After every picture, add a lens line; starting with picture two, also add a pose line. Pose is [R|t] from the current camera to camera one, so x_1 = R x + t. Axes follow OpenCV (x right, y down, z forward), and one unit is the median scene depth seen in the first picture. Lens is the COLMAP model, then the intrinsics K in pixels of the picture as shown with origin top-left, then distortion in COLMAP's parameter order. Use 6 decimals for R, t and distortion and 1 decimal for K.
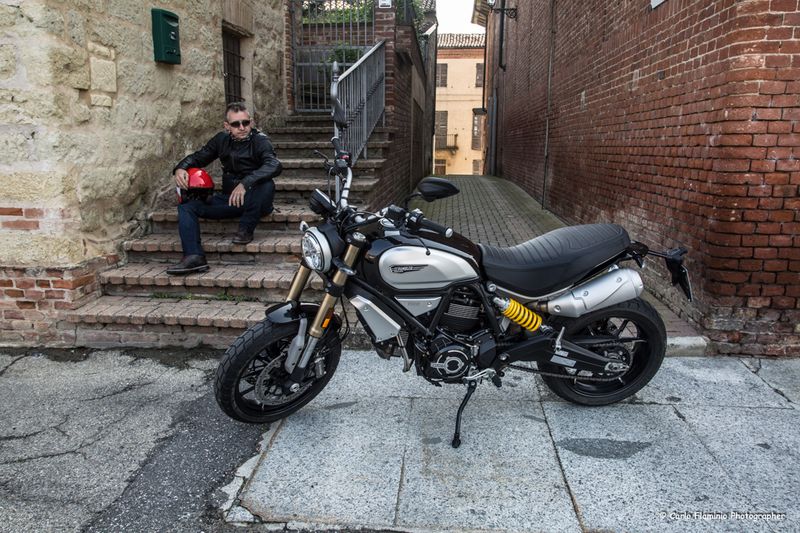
lens RADIAL K [[646.9, 0, 397.6], [0, 646.9, 271.7], [0, 0, 1]] dist [-0.038262, 0.043395]
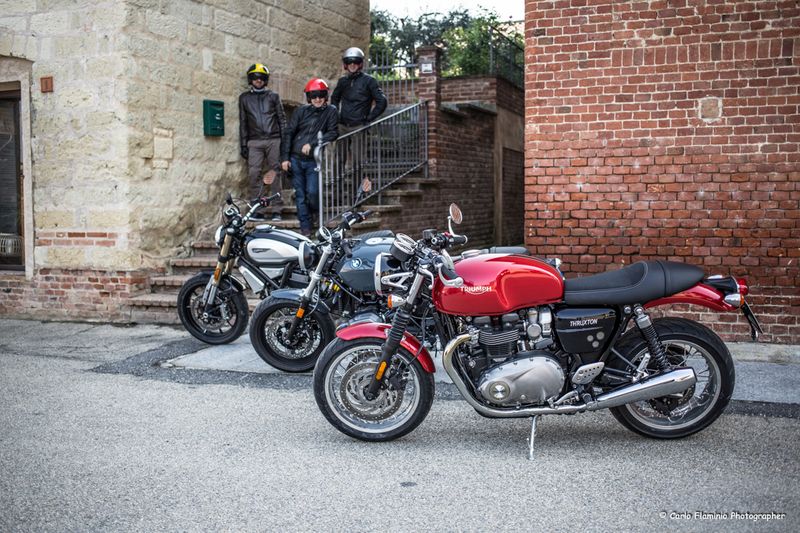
lens RADIAL K [[918.0, 0, 400.8], [0, 918.0, 261.0], [0, 0, 1]] dist [-0.118464, 0.000000]
pose [[0.958992, 0.004556, -0.283397, 0.726747], [-0.042100, 0.991069, -0.126528, 0.216955], [0.280289, 0.133270, 0.950619, -0.892924]]
